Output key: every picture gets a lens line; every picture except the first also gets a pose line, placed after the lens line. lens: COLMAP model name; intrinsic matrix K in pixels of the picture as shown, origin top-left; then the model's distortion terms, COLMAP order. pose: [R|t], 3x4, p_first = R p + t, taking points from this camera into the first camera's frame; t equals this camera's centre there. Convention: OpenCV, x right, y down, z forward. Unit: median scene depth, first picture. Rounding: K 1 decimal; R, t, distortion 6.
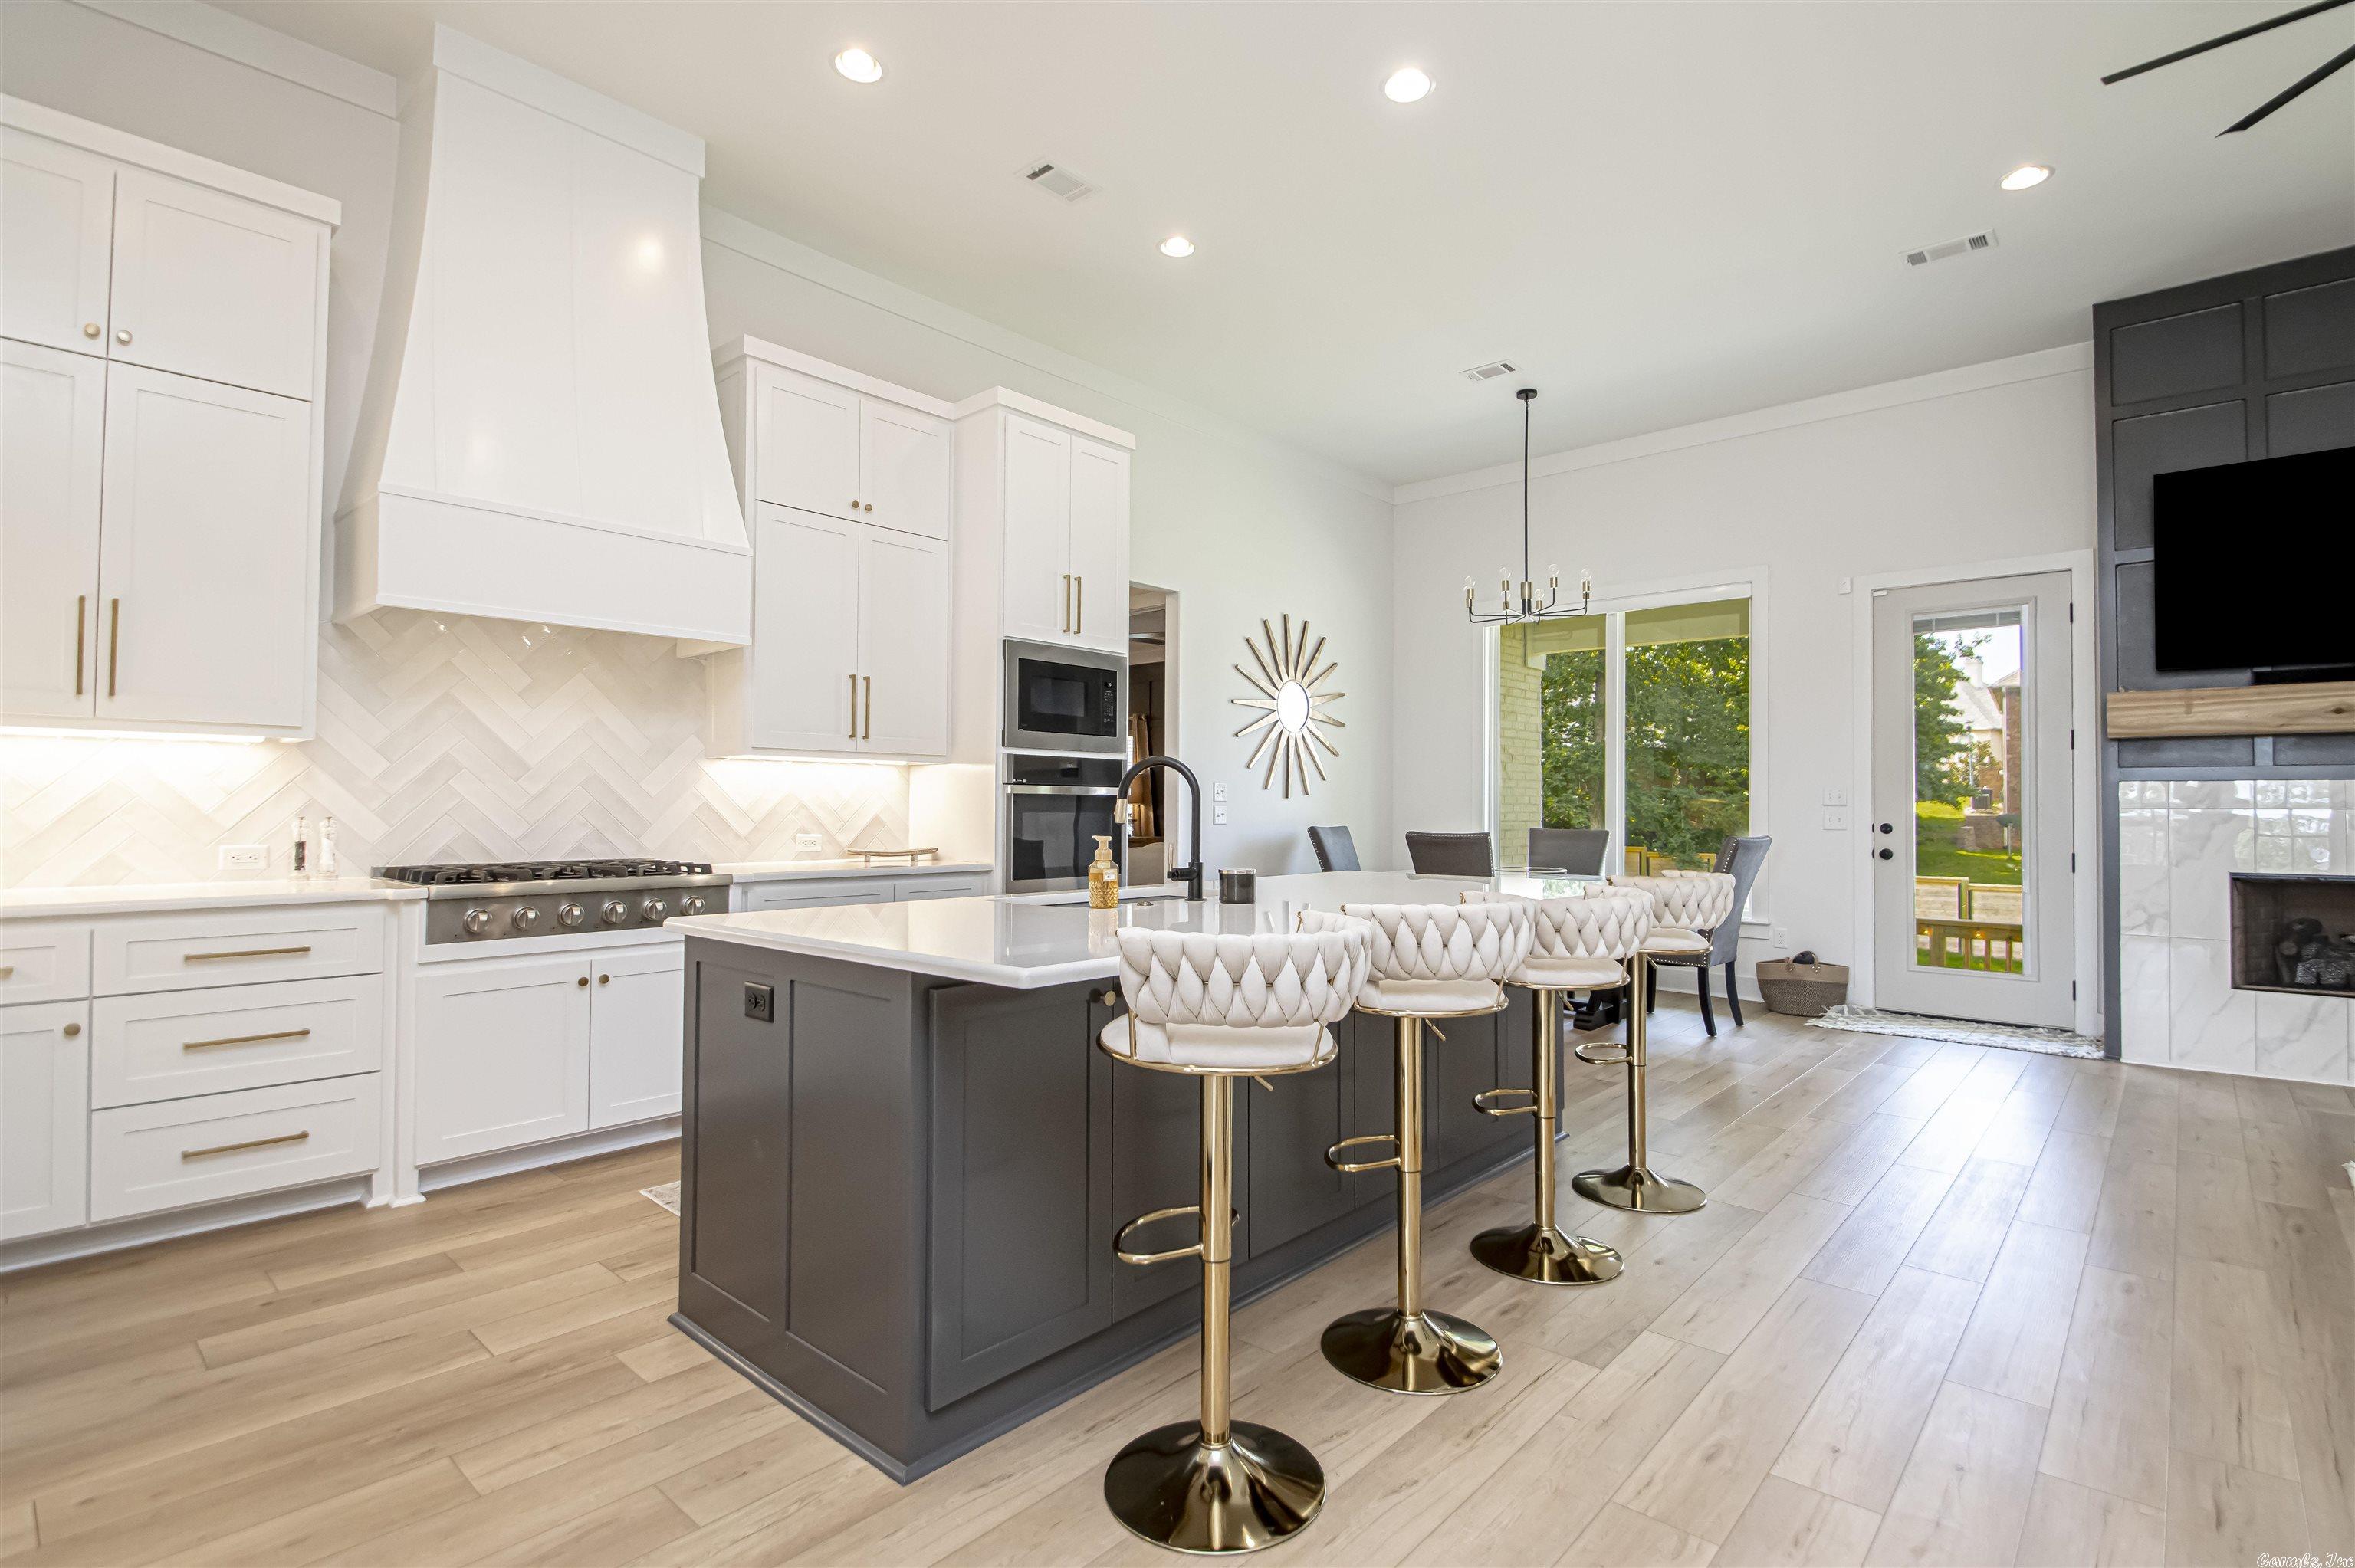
lens RADIAL K [[1042.6, 0, 1198.4], [0, 1042.6, 795.3], [0, 0, 1]] dist [0.007357, -0.001396]
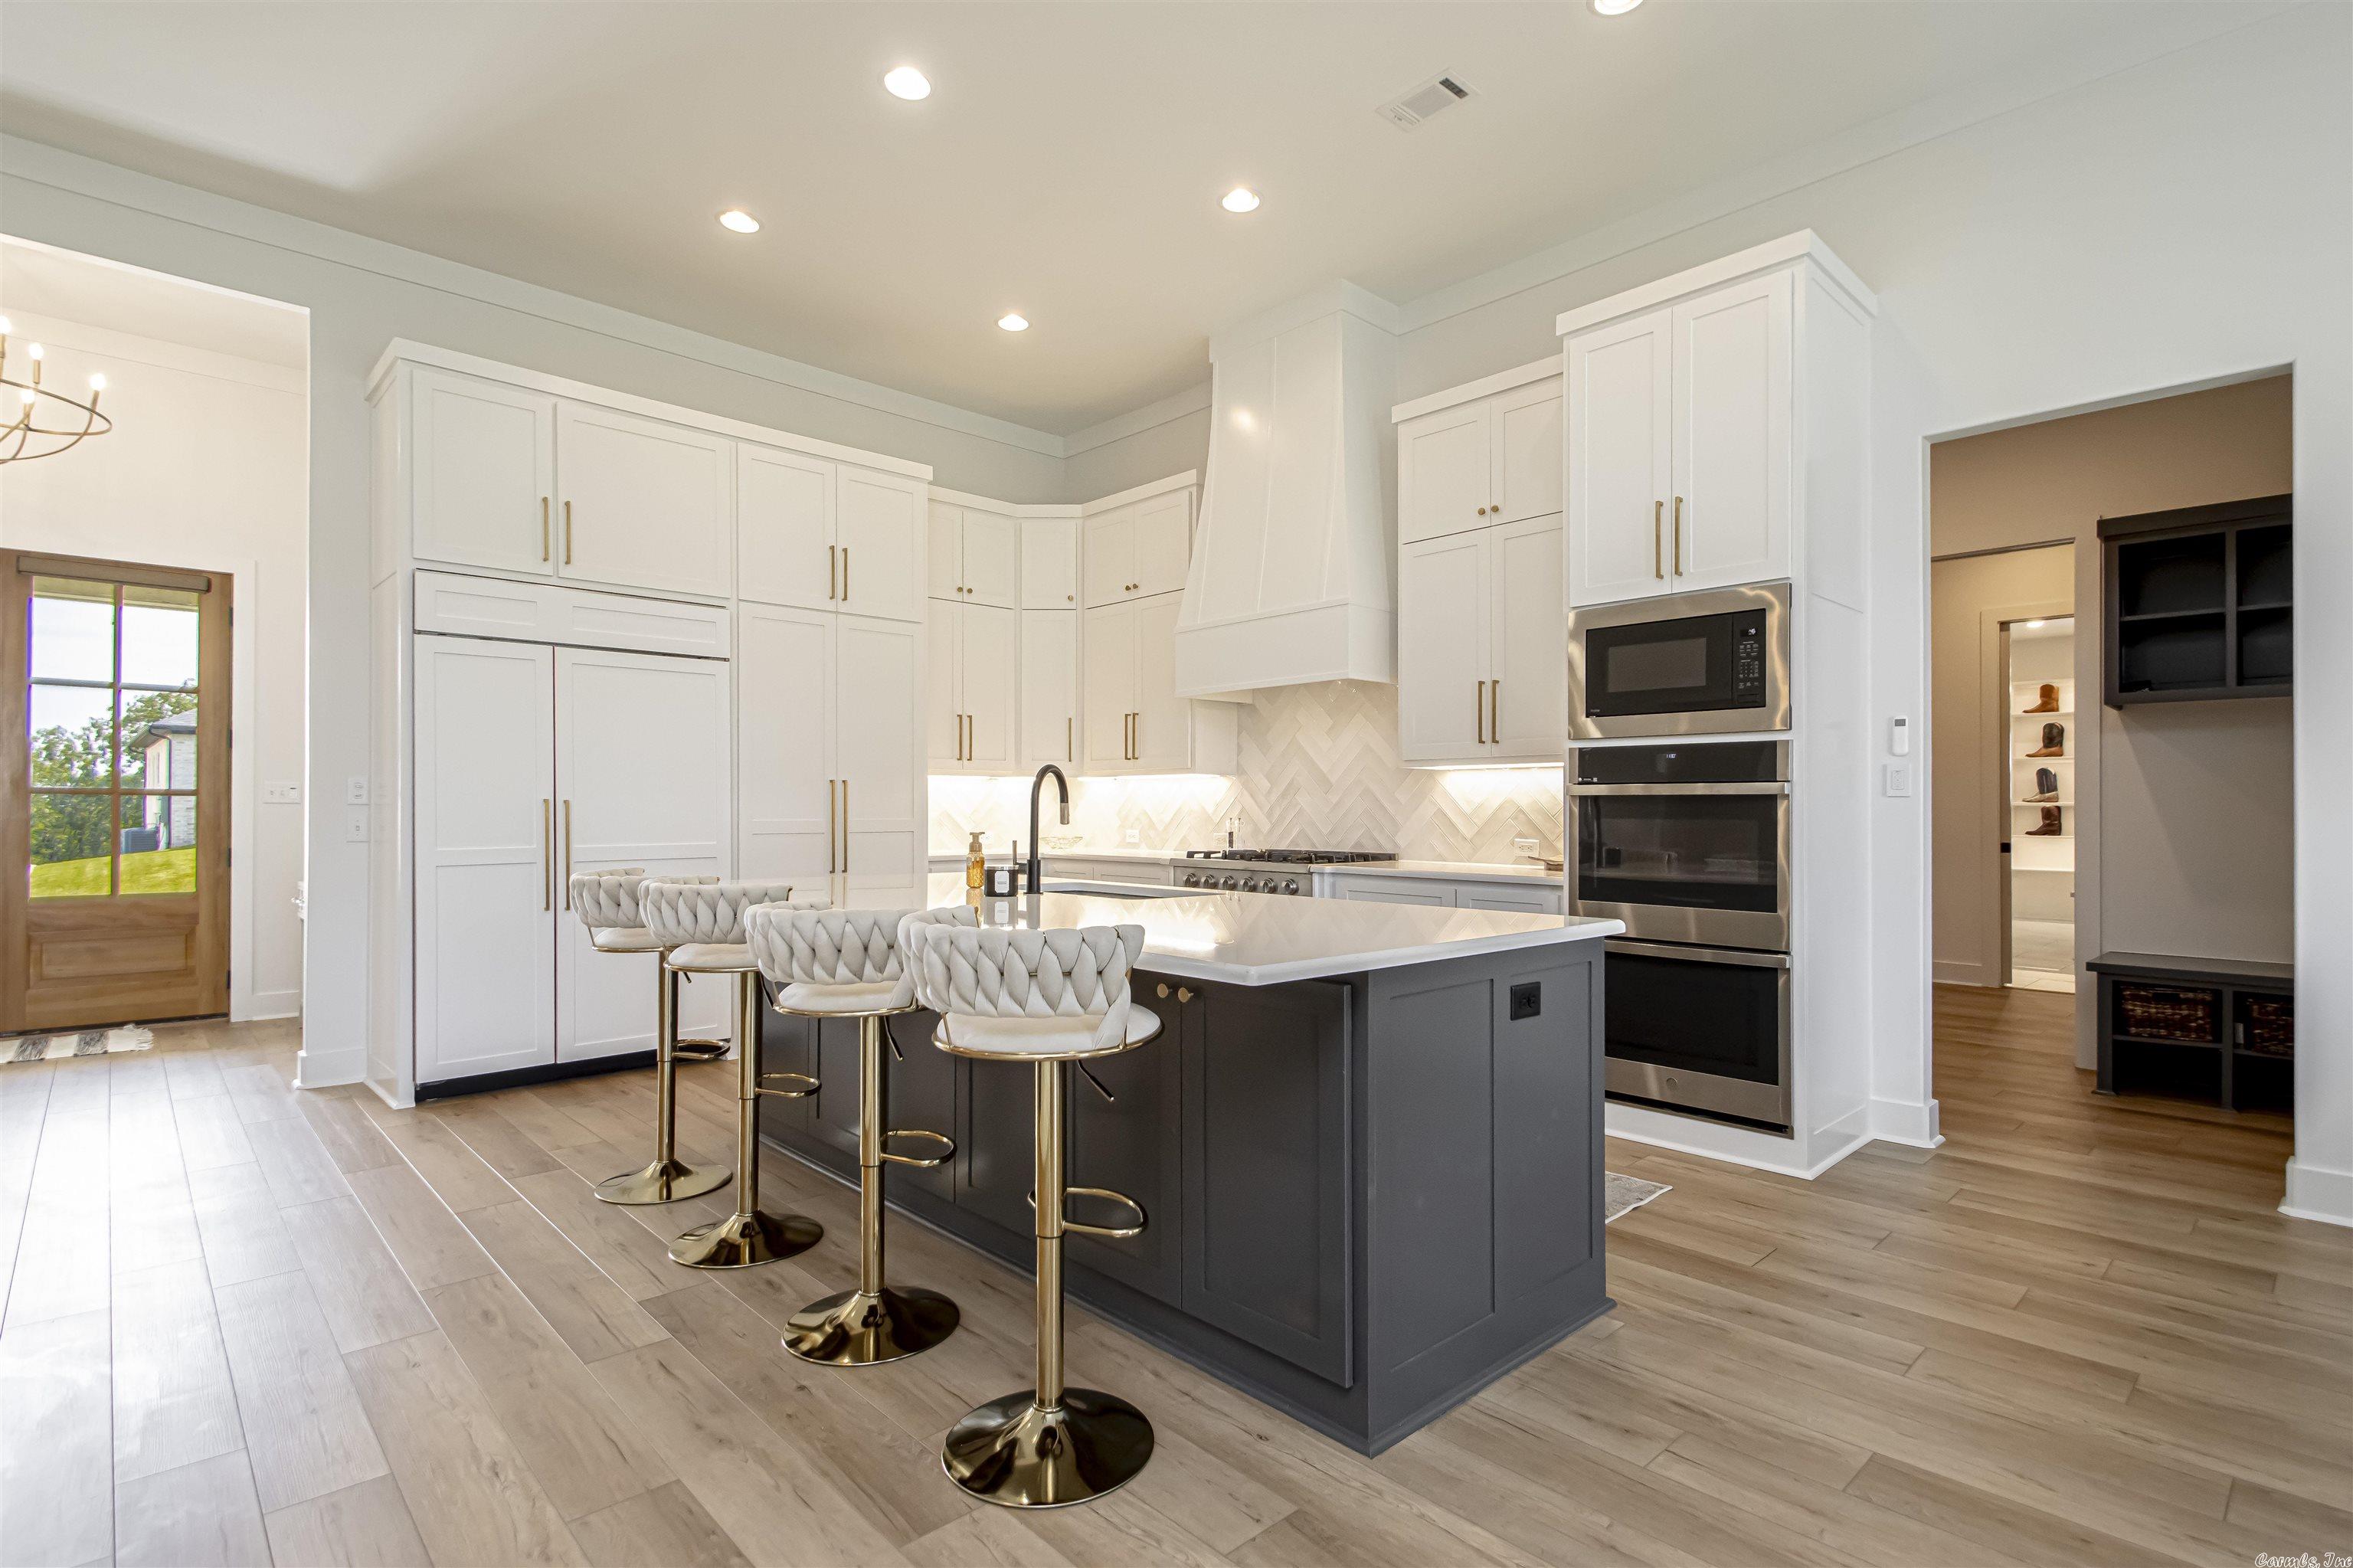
lens RADIAL K [[1041.9, 0, 1163.2], [0, 1041.9, 801.7], [0, 0, 1]] dist [0.007357, -0.001396]
pose [[-0.011403, -0.012854, -0.999852, 0.698126], [0.007164, 0.999891, -0.012936, 0.012723], [0.999909, -0.007310, -0.011310, 0.730667]]
